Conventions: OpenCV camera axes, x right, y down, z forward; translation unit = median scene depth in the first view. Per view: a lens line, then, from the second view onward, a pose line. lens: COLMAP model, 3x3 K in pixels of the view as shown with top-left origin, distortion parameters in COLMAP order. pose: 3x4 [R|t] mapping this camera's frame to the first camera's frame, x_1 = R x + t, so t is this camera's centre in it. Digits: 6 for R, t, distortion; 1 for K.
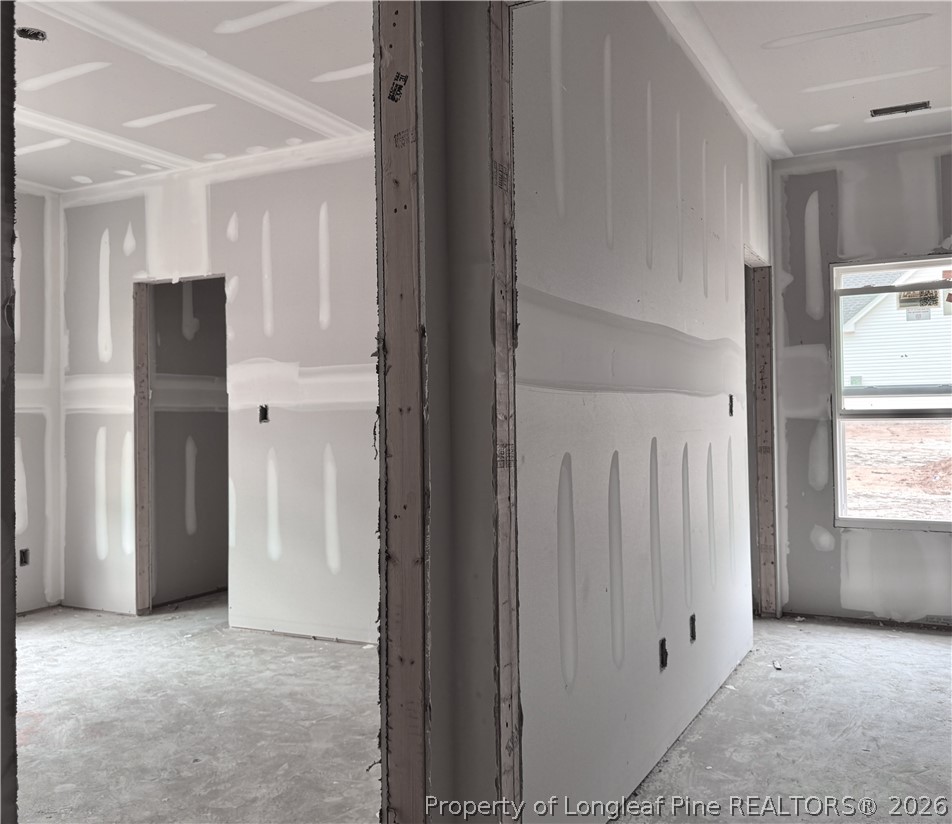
lens RADIAL K [[872.9, 0, 477.7], [0, 872.9, 410.2], [0, 0, 1]] dist [0.042193, -0.014111]
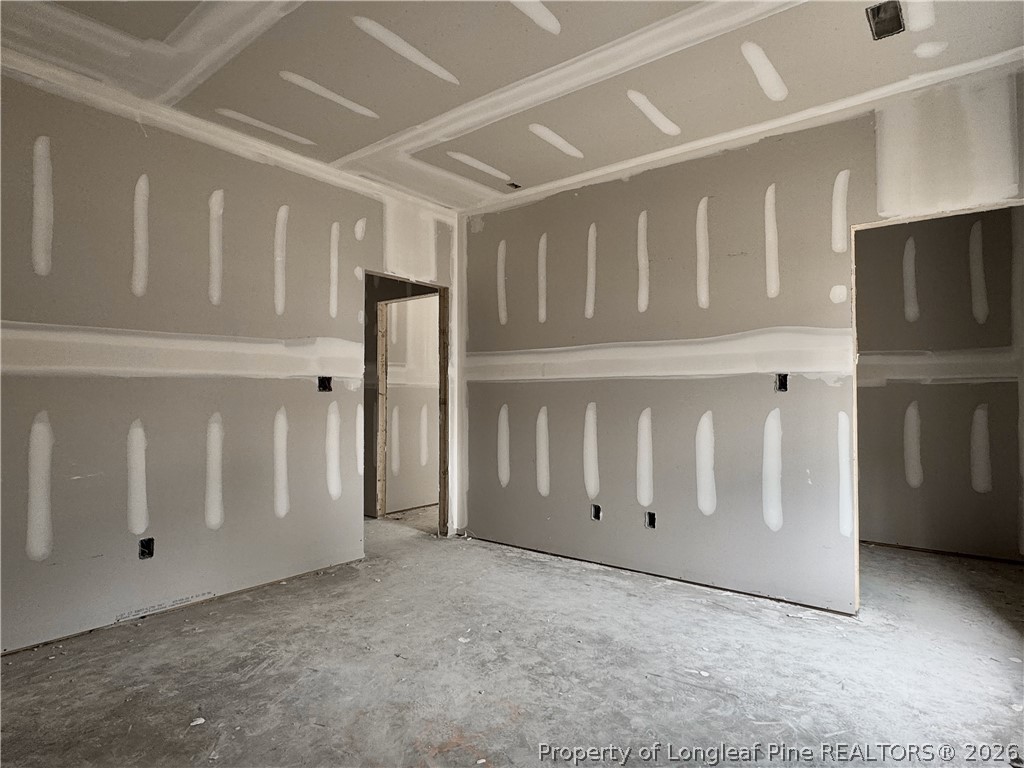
lens RADIAL K [[575.3, 0, 514.8], [0, 575.3, 382.9], [0, 0, 1]] dist [-0.000504, -0.002379]
pose [[-0.177329, -0.005053, -0.984139, 1.188886], [0.005988, 0.999963, -0.006214, -0.001280], [0.984133, -0.006995, -0.177292, 0.828195]]
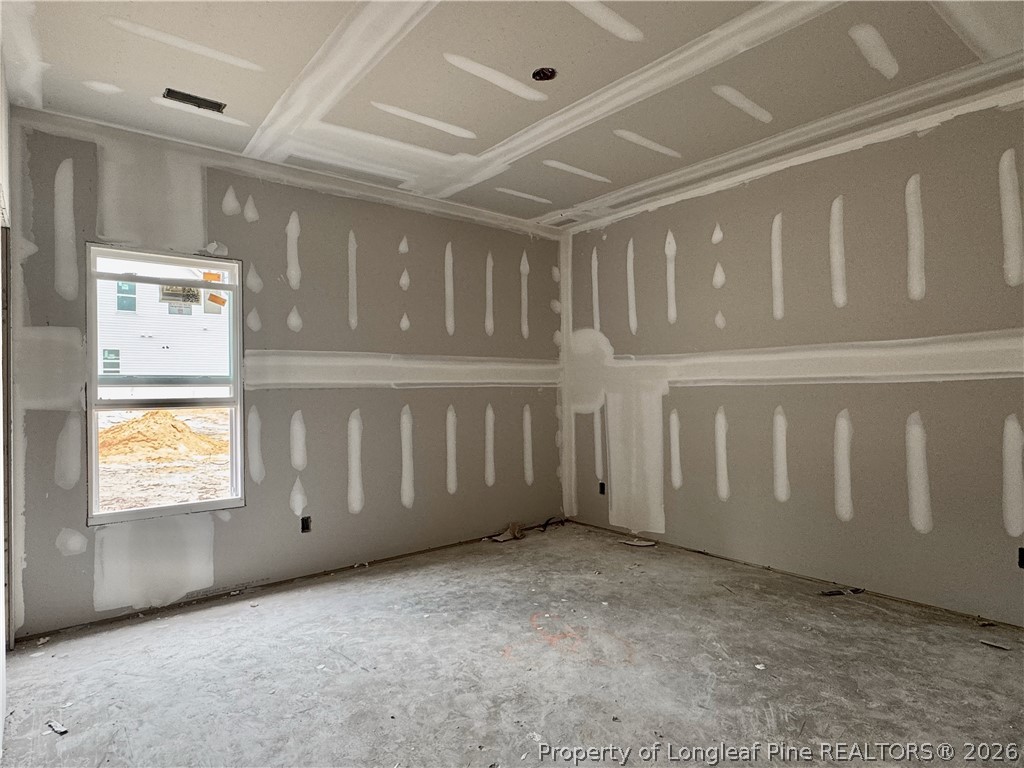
lens RADIAL K [[575.3, 0, 518.1], [0, 575.3, 385.7], [0, 0, 1]] dist [-0.000504, -0.002379]
pose [[0.378151, 0.015441, 0.925615, 0.019585], [0.004341, 0.999820, -0.018452, -0.002678], [-0.925734, 0.010996, 0.378016, 0.454710]]
